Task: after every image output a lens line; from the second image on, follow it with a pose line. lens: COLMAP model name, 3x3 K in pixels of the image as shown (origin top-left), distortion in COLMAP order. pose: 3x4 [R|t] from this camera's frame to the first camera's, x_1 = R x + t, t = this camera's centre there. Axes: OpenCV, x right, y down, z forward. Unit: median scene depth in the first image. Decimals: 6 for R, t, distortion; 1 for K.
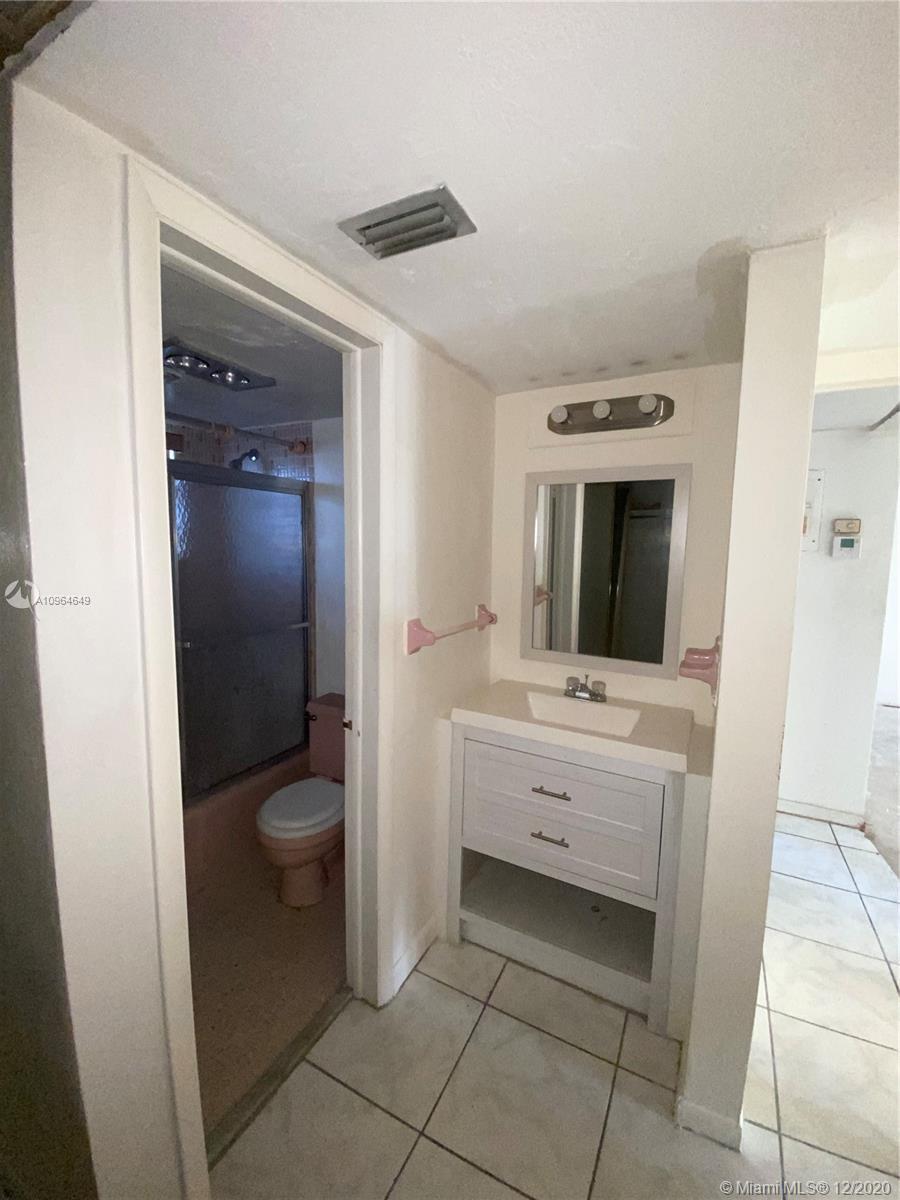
lens RADIAL K [[496.8, 0, 450.0], [0, 496.8, 600.0], [0, 0, 1]] dist [0.065108, -0.000043]
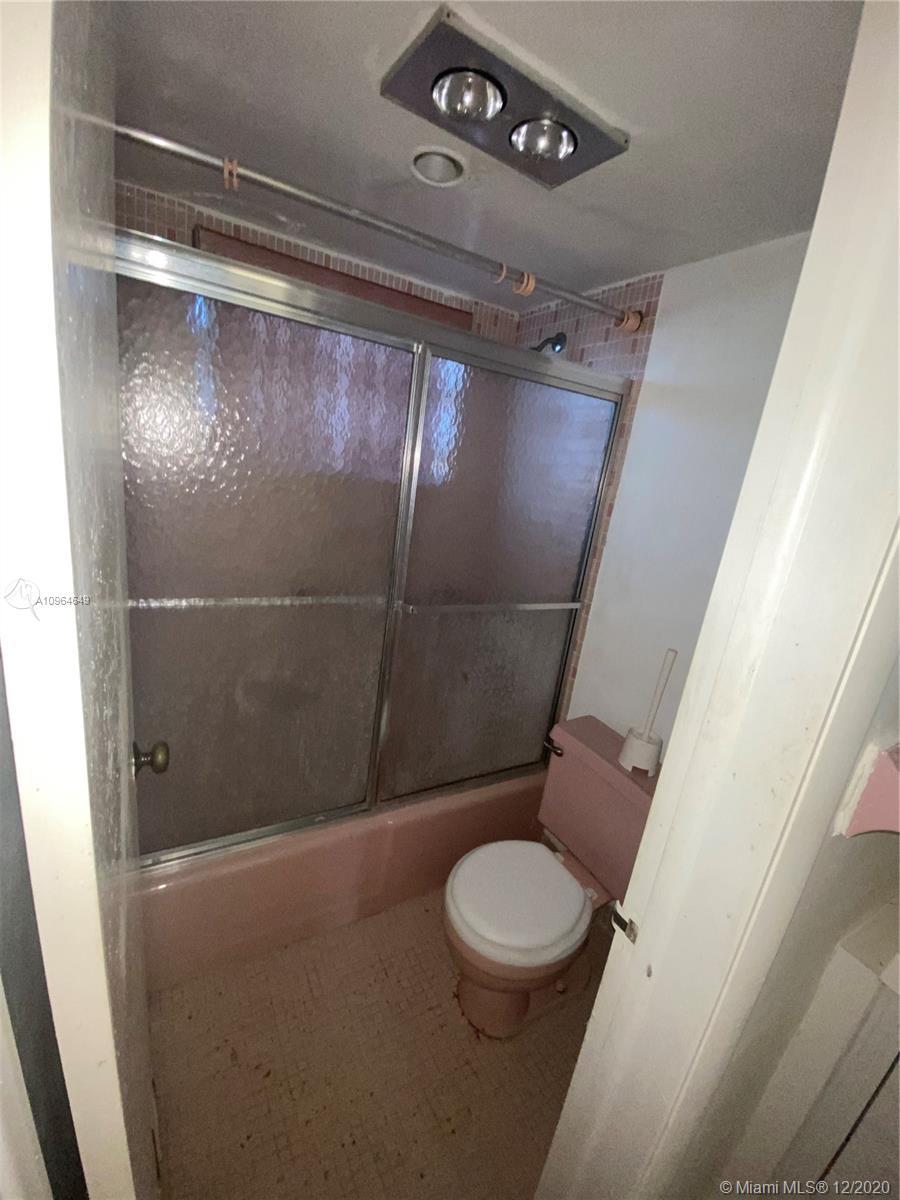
lens RADIAL K [[496.8, 0, 450.0], [0, 496.8, 600.0], [0, 0, 1]] dist [0.065108, -0.000043]
pose [[0.842824, 0.230392, -0.486382, -0.107210], [-0.172501, 0.971702, 0.161365, -0.036749], [0.509795, -0.052101, 0.858717, 0.340613]]
